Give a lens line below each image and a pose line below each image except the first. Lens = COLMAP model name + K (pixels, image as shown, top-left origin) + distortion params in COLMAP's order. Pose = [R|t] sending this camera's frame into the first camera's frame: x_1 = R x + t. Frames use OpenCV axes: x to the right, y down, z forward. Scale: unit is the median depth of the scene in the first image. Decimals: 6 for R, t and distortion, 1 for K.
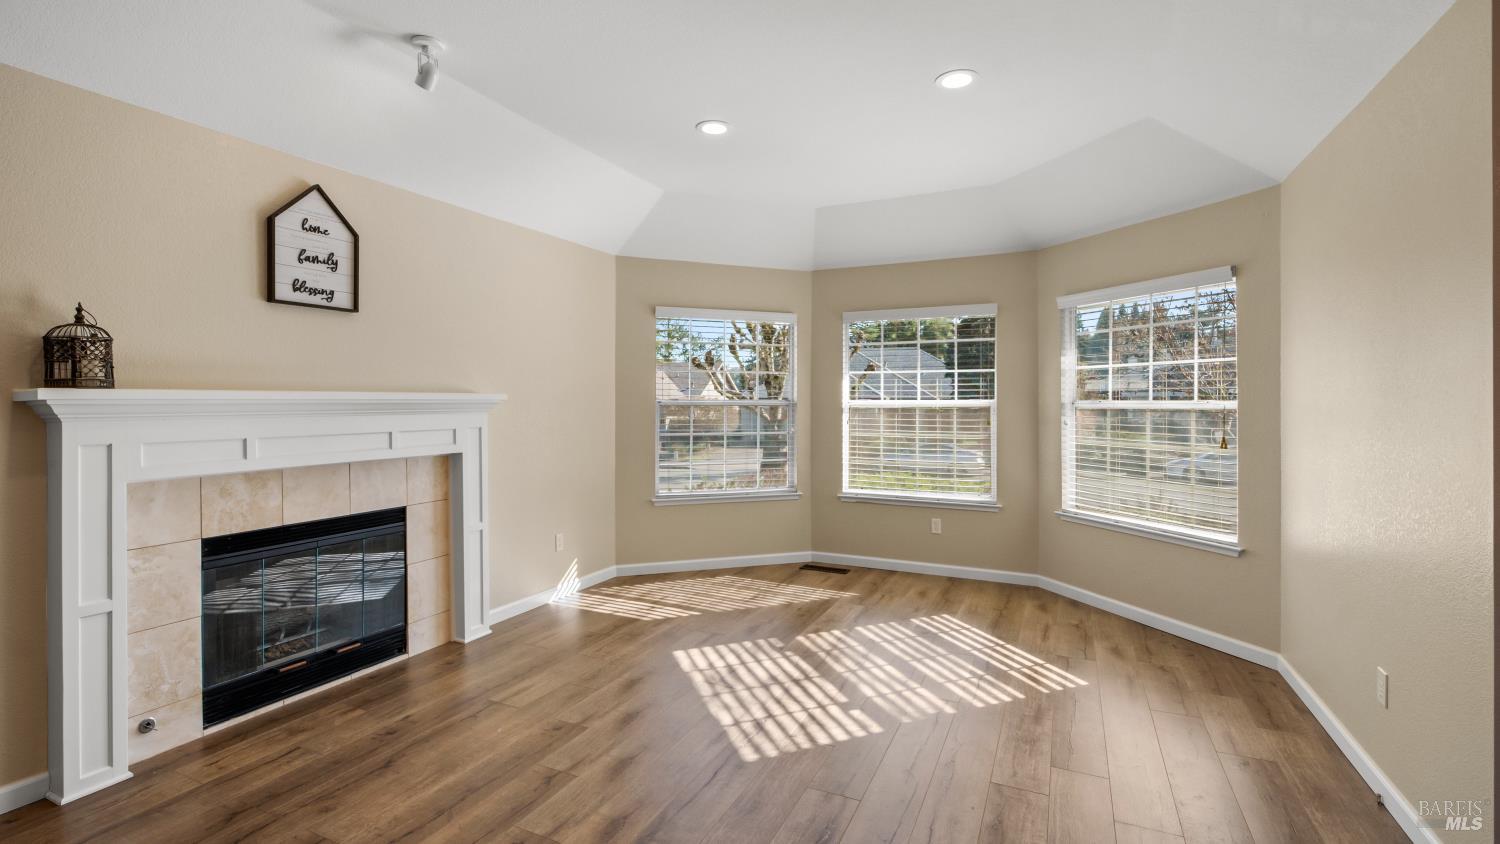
lens RADIAL K [[681.2, 0, 745.7], [0, 681.2, 400.5], [0, 0, 1]] dist [0.014020, -0.007681]
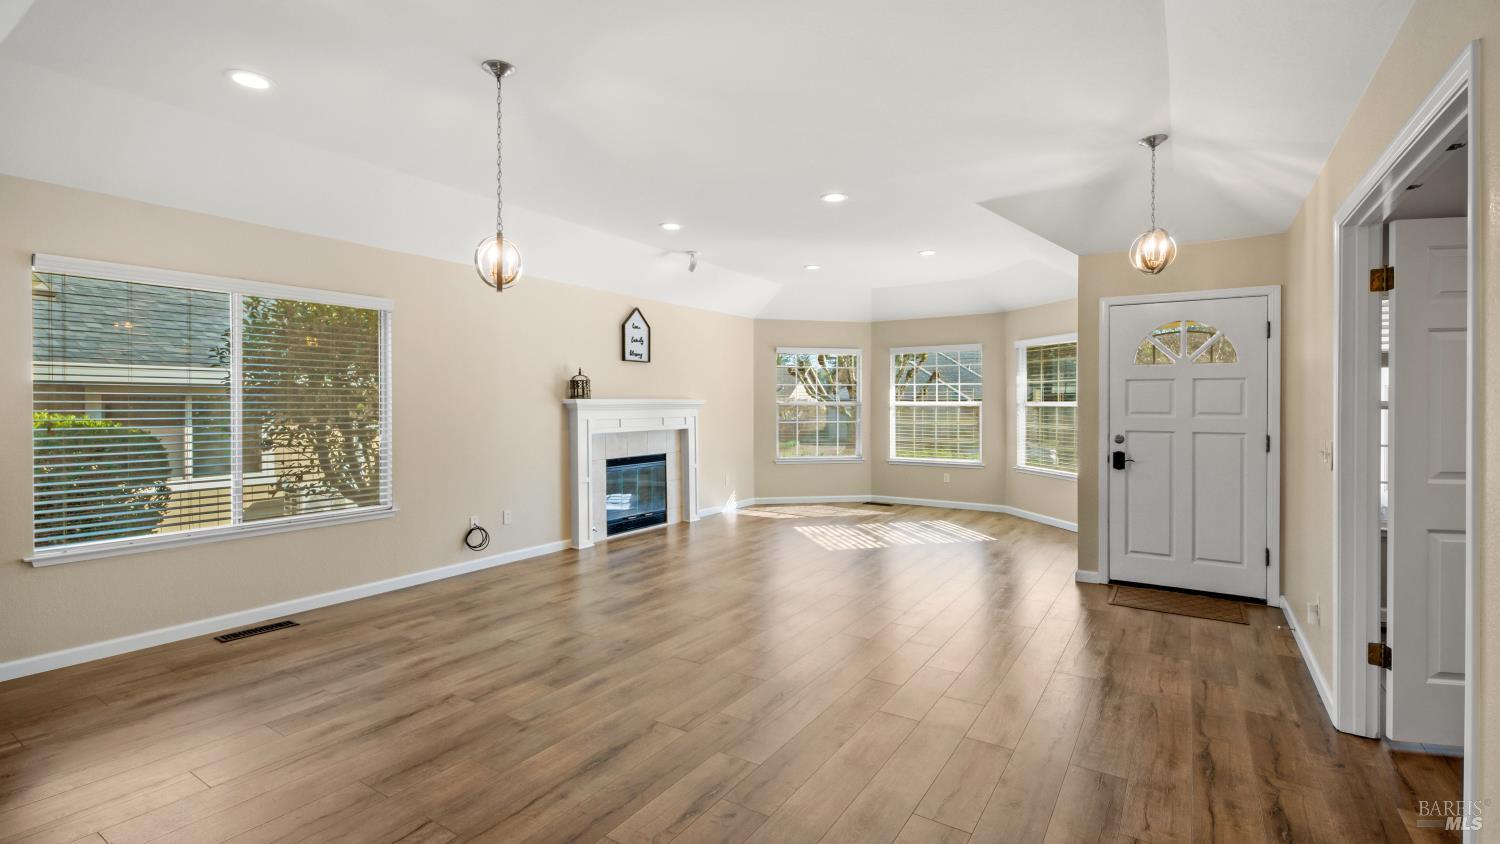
lens RADIAL K [[681.2, 0, 745.7], [0, 681.2, 400.5], [0, 0, 1]] dist [0.014020, -0.007681]
pose [[0.991961, -0.003207, -0.126500, 0.010032], [0.003014, 0.999994, -0.001712, -0.002938], [0.126505, 0.001317, 0.991965, -0.988508]]
